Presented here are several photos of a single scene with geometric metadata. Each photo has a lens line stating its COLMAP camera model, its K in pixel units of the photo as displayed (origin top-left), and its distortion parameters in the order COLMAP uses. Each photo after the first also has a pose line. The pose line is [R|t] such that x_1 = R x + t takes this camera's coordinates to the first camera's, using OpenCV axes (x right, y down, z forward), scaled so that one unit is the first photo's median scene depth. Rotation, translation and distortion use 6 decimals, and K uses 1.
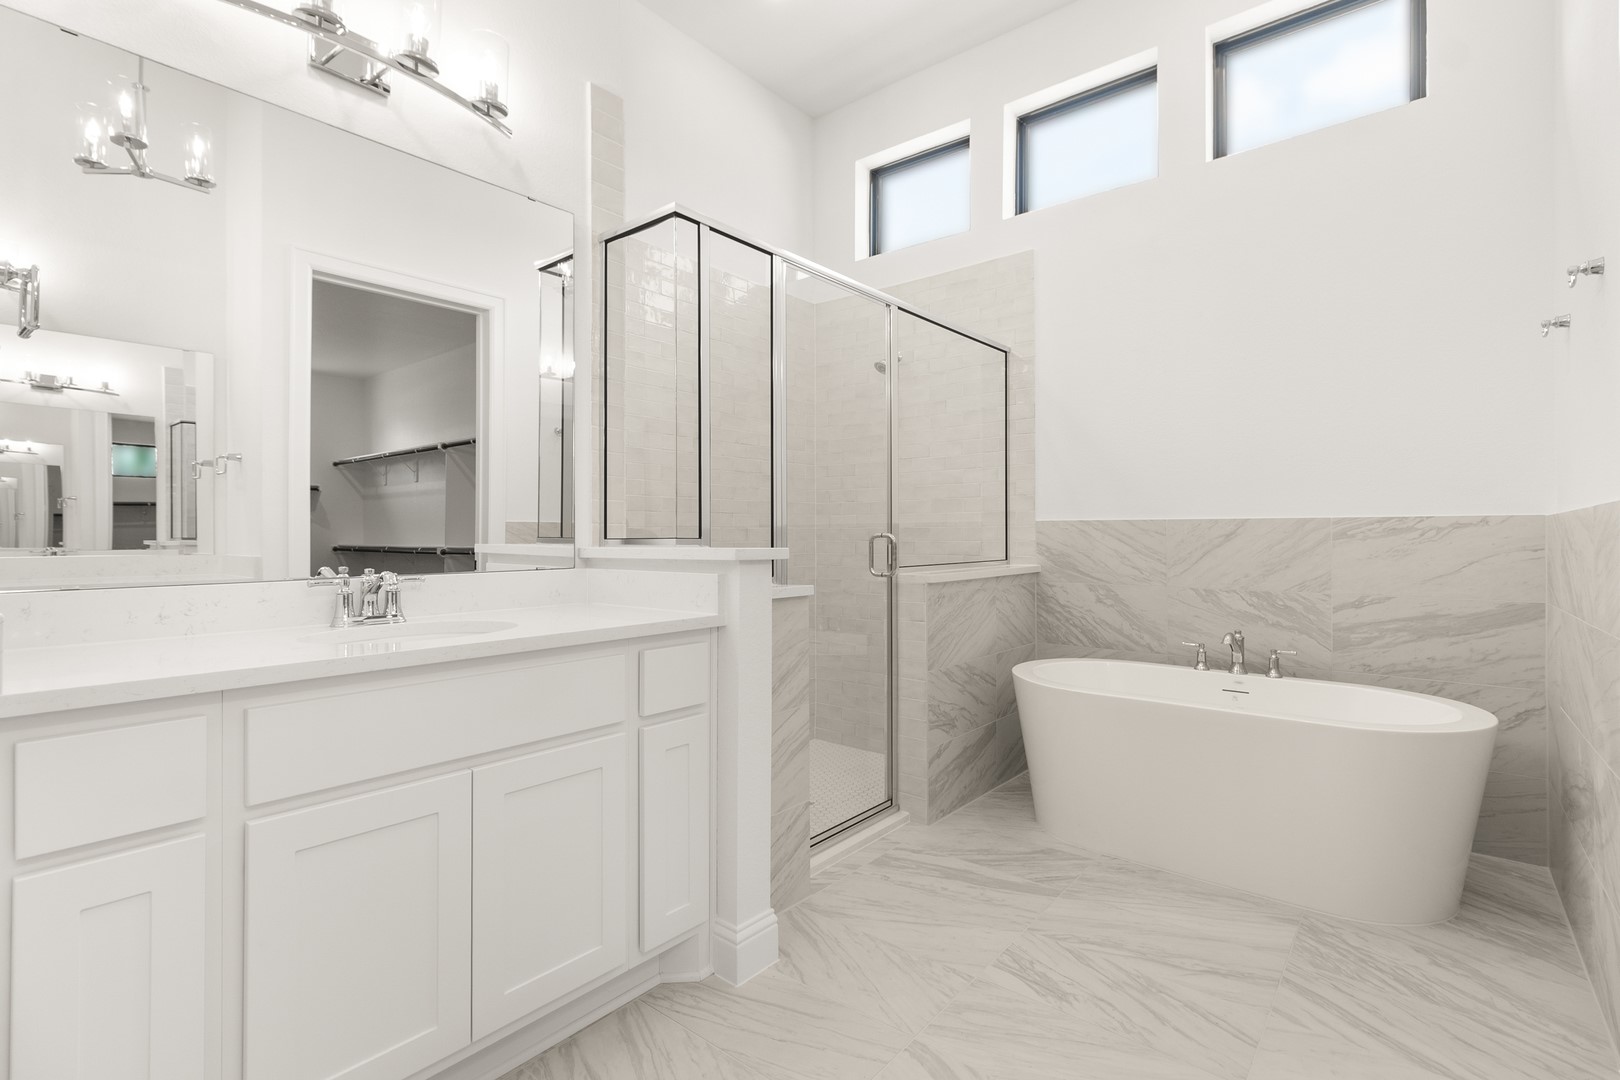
lens RADIAL K [[757.7, 0, 805.6], [0, 757.7, 531.1], [0, 0, 1]] dist [0.001426, 0.000272]
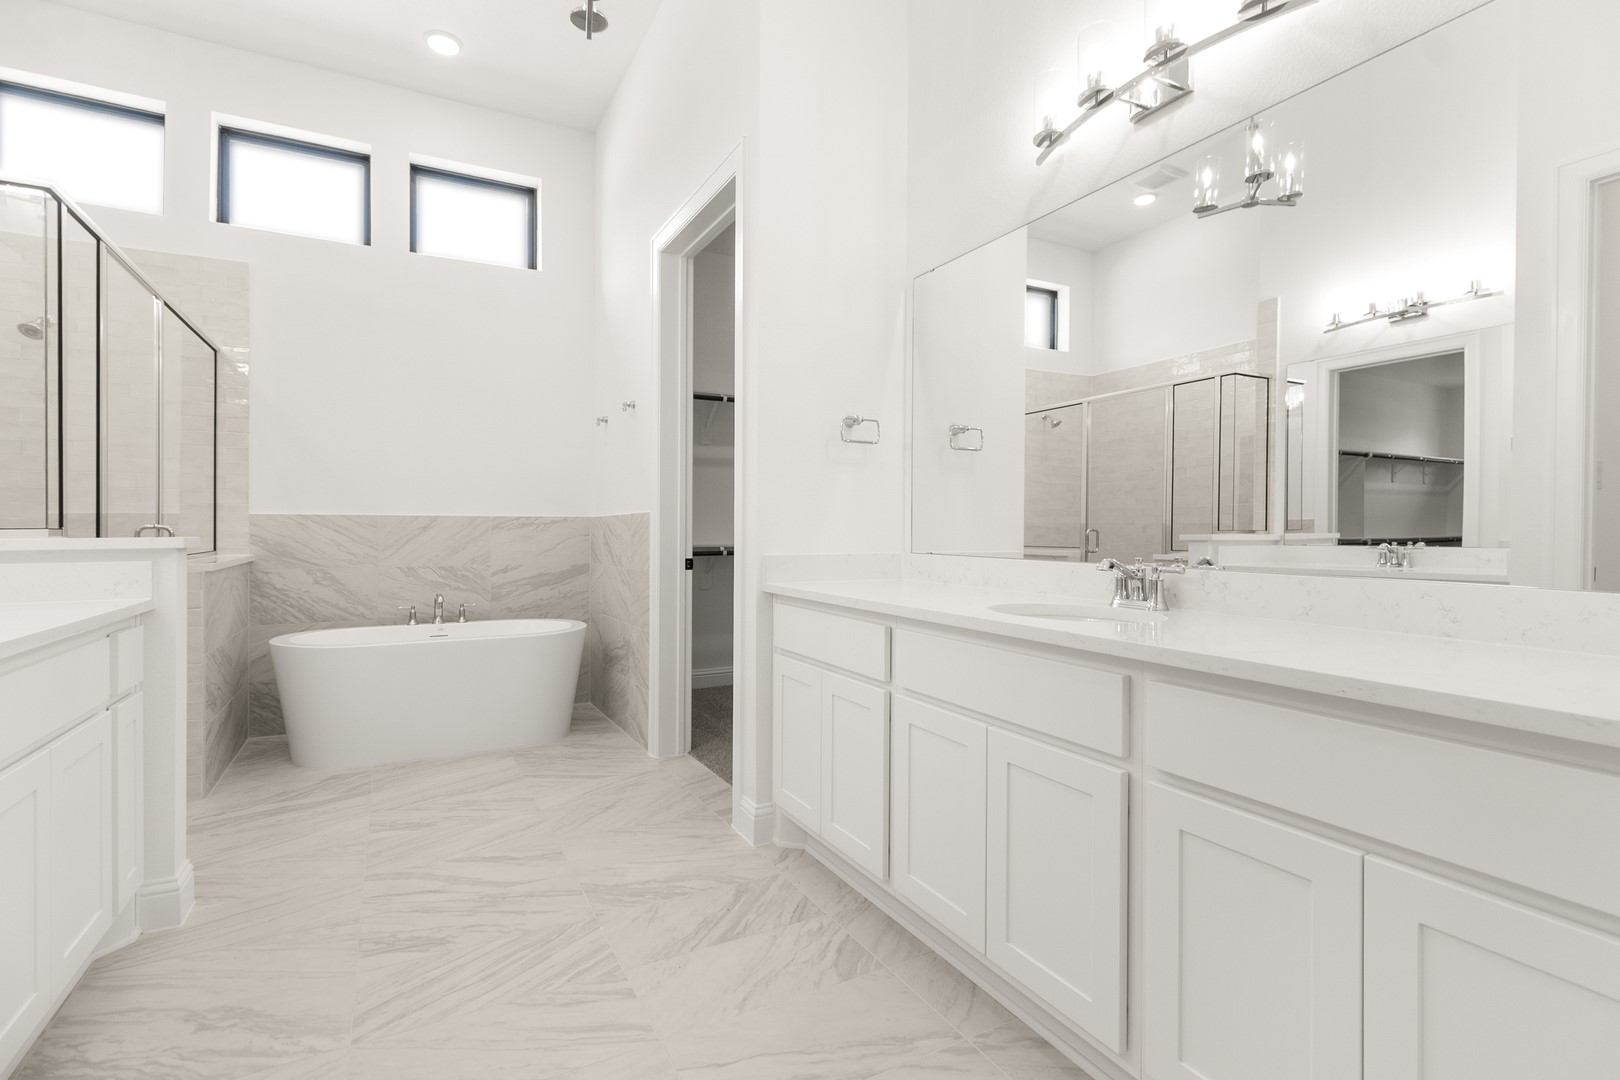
lens RADIAL K [[757.7, 0, 805.6], [0, 757.7, 531.1], [0, 0, 1]] dist [0.001426, 0.000272]
pose [[0.373217, -0.003111, 0.927739, -0.488780], [-0.005752, 0.999967, 0.005668, 0.000449], [-0.927726, -0.007452, 0.373187, -0.174225]]
